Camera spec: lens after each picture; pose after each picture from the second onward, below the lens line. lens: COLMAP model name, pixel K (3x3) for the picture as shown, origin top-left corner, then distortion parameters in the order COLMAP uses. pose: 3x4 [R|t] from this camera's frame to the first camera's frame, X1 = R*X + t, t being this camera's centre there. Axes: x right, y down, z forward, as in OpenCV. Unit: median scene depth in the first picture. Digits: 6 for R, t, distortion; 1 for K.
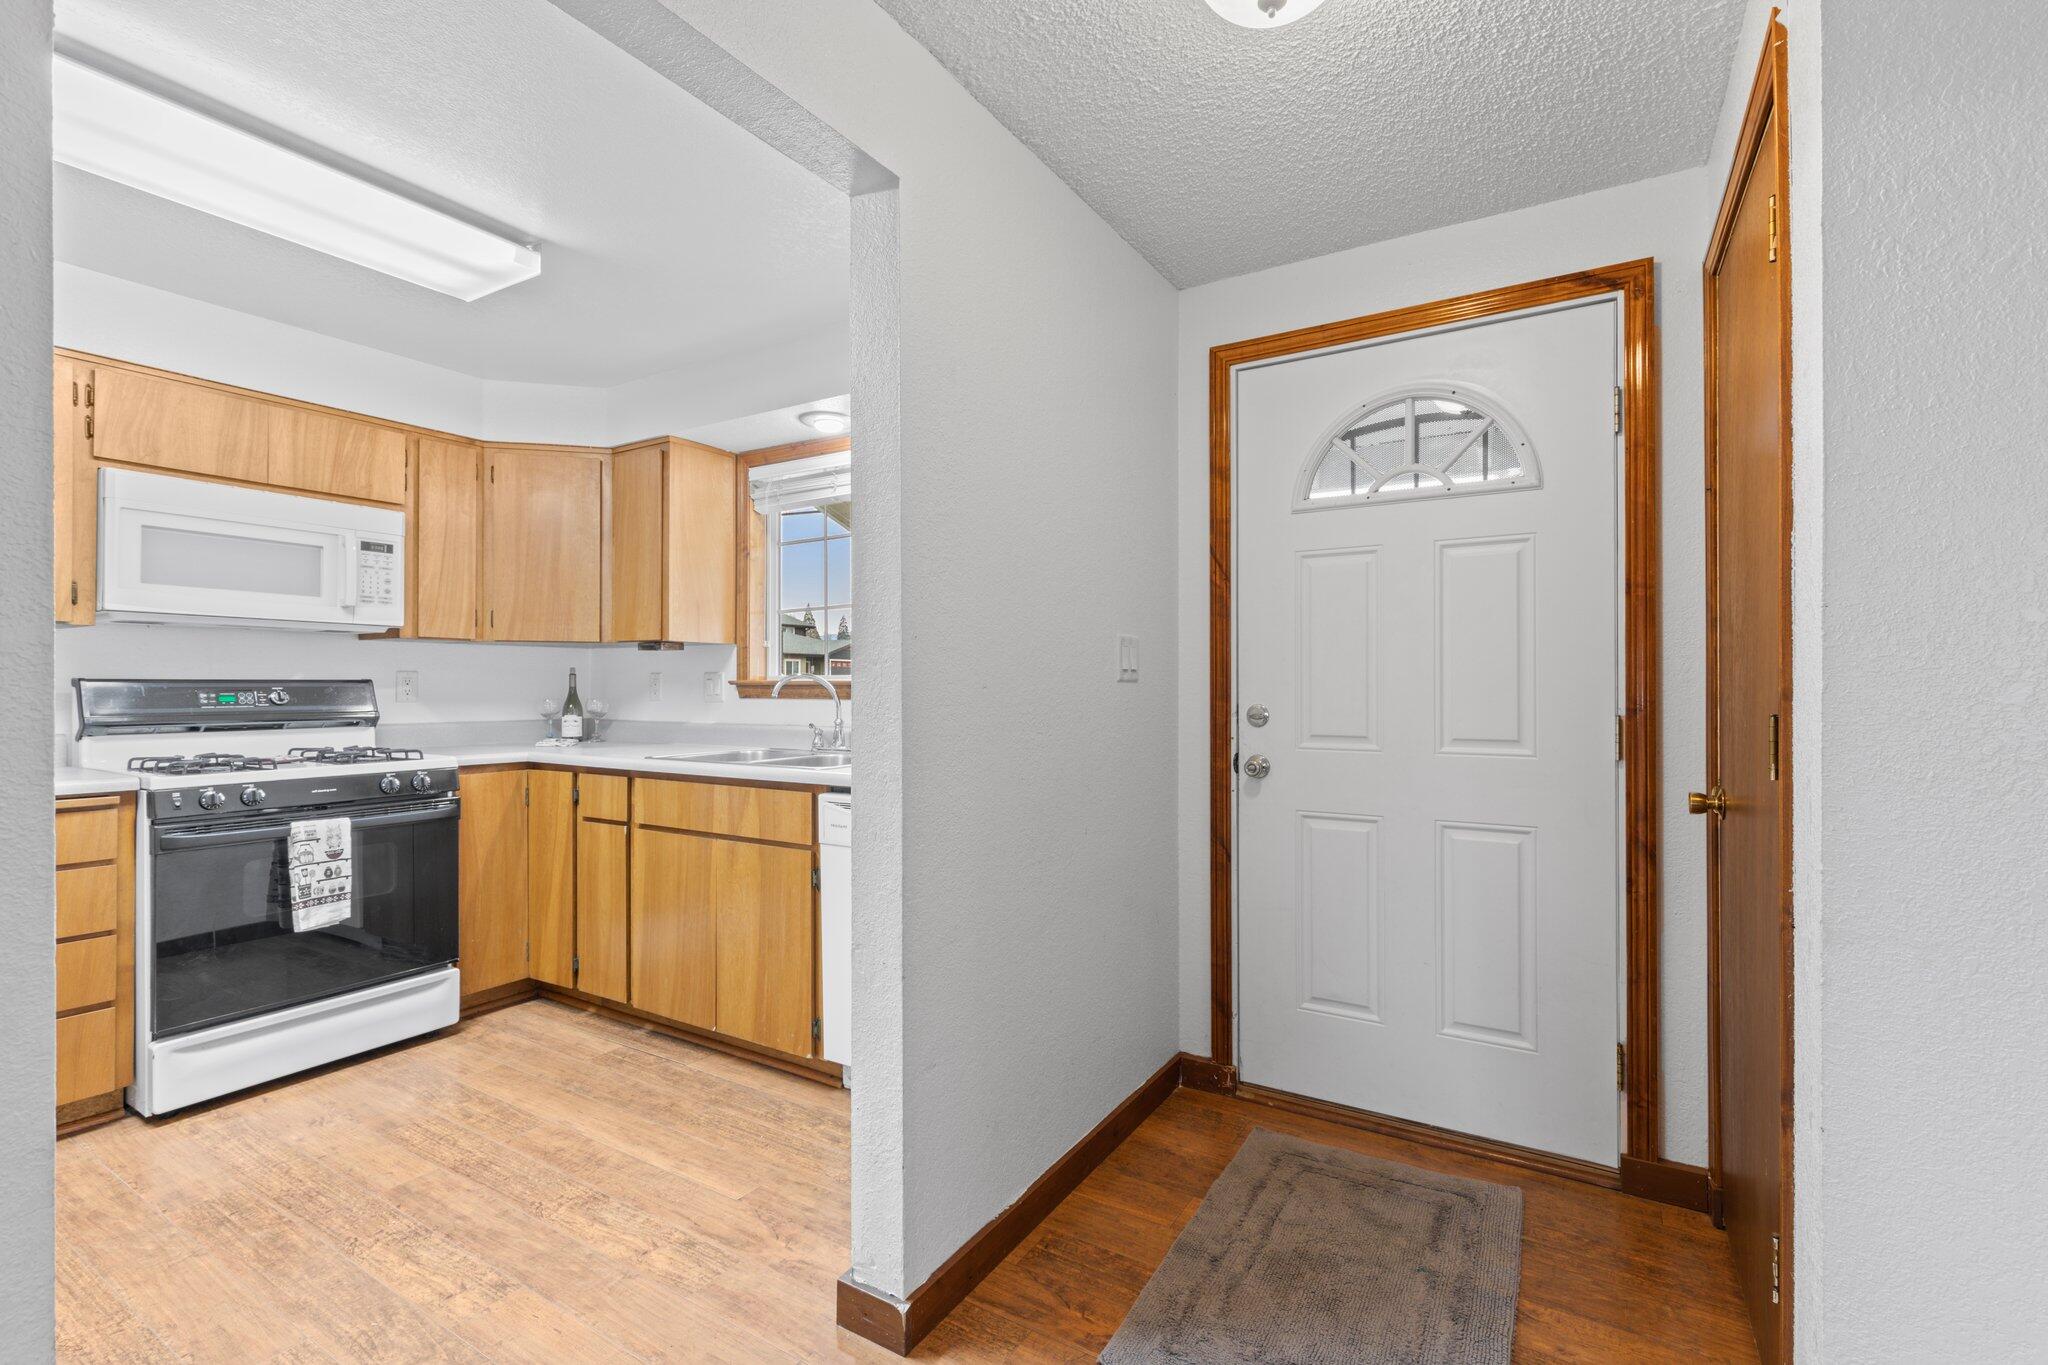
lens RADIAL K [[906.9, 0, 1033.7], [0, 906.9, 683.2], [0, 0, 1]] dist [0.004737, -0.000758]
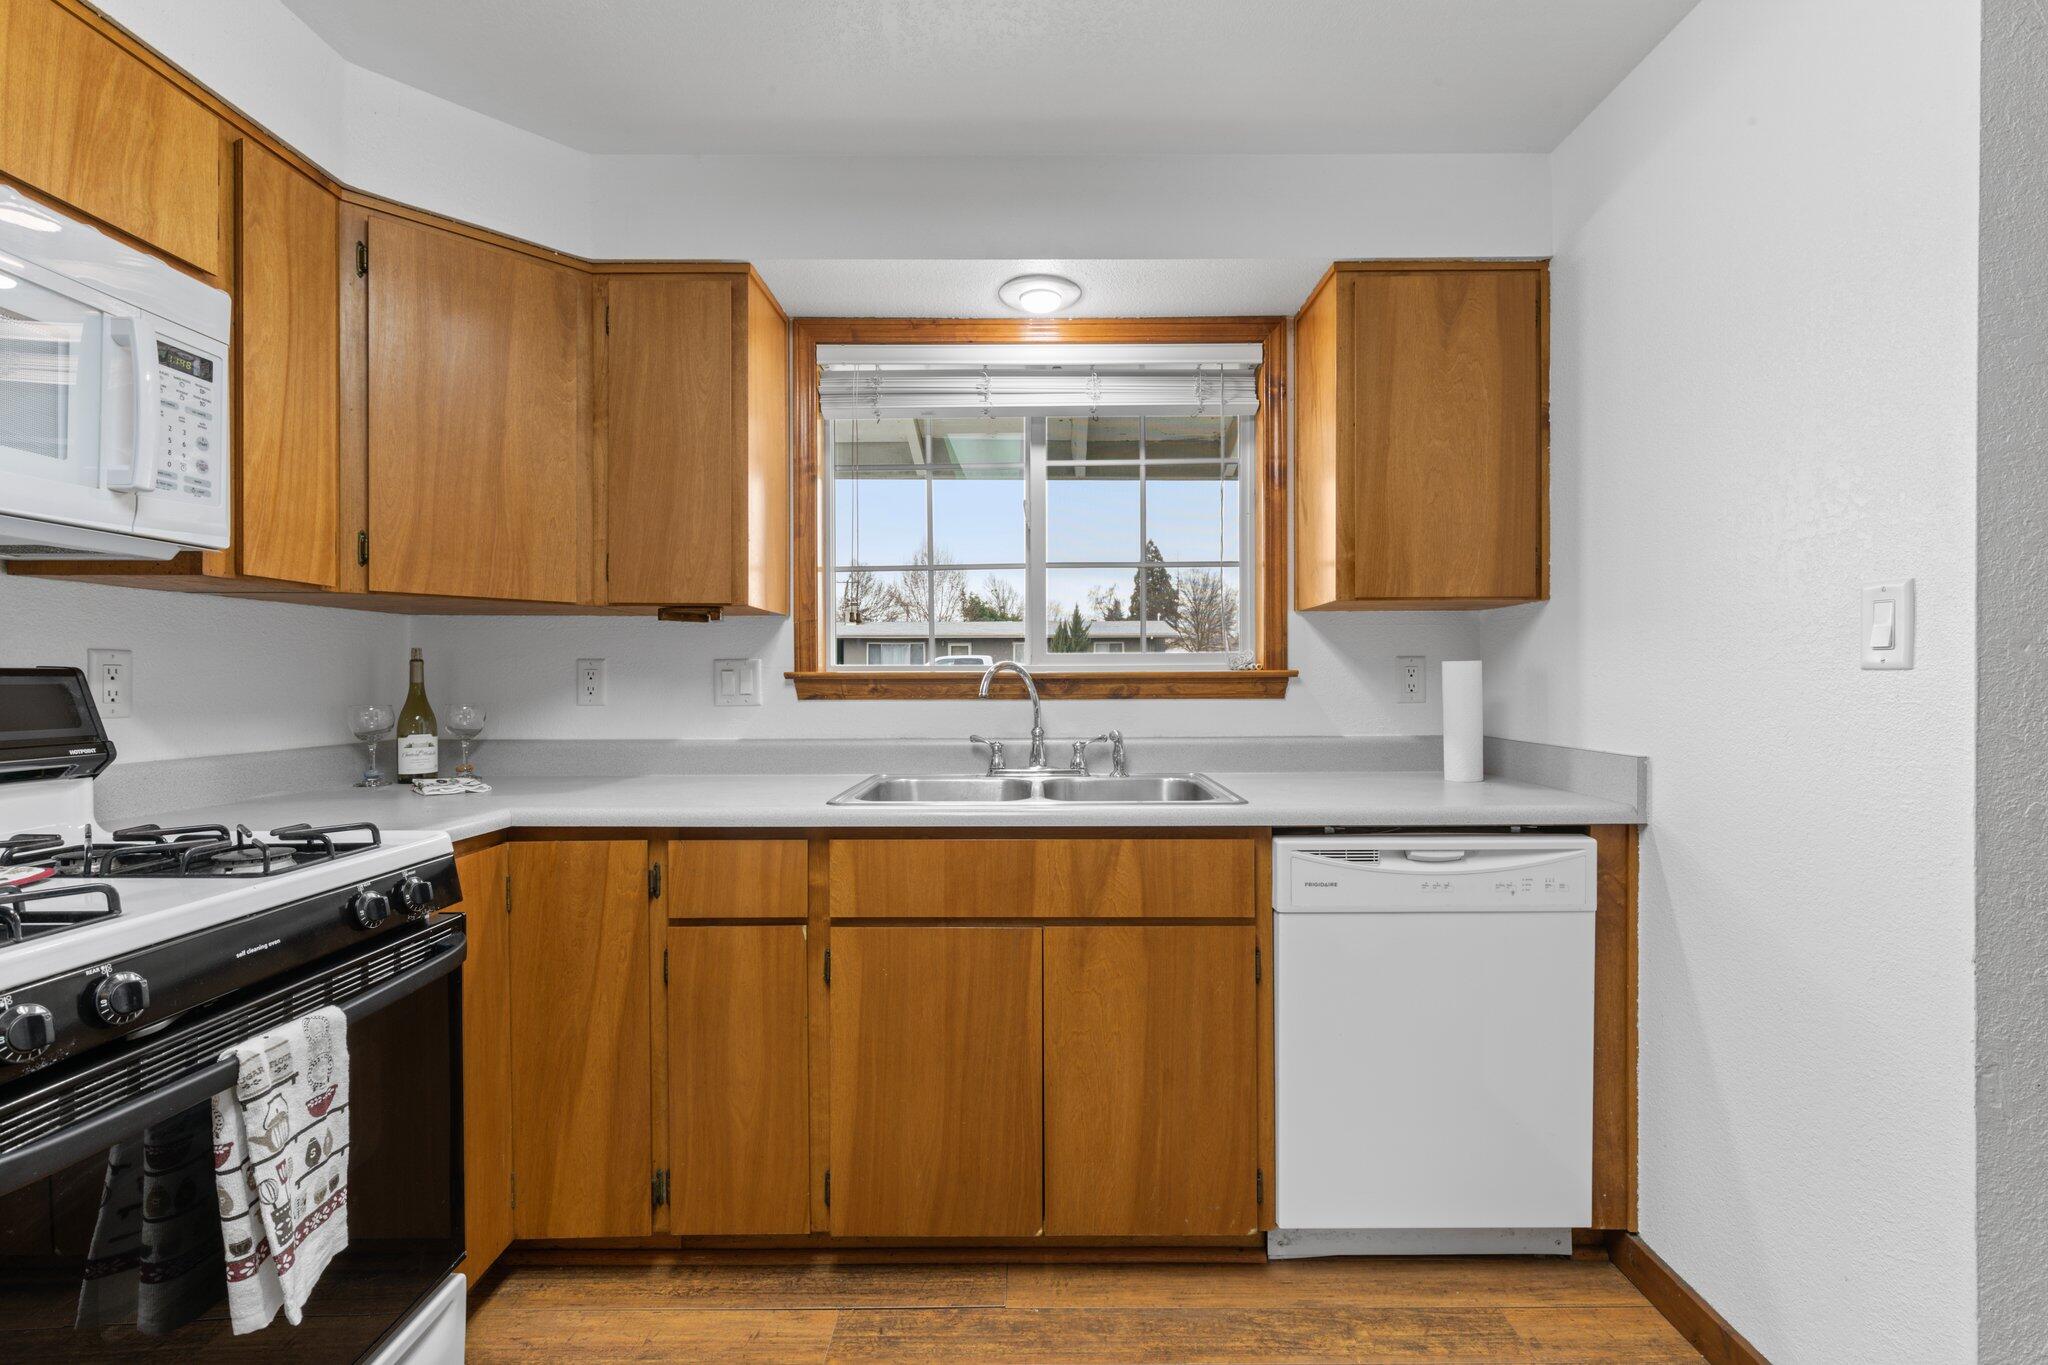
lens RADIAL K [[906.9, 0, 1033.7], [0, 906.9, 683.2], [0, 0, 1]] dist [0.004737, -0.000758]
pose [[0.854195, -0.004249, 0.519936, -0.599150], [0.000477, 0.999973, 0.007389, 0.000240], [-0.519953, -0.006063, 0.854173, 0.418892]]
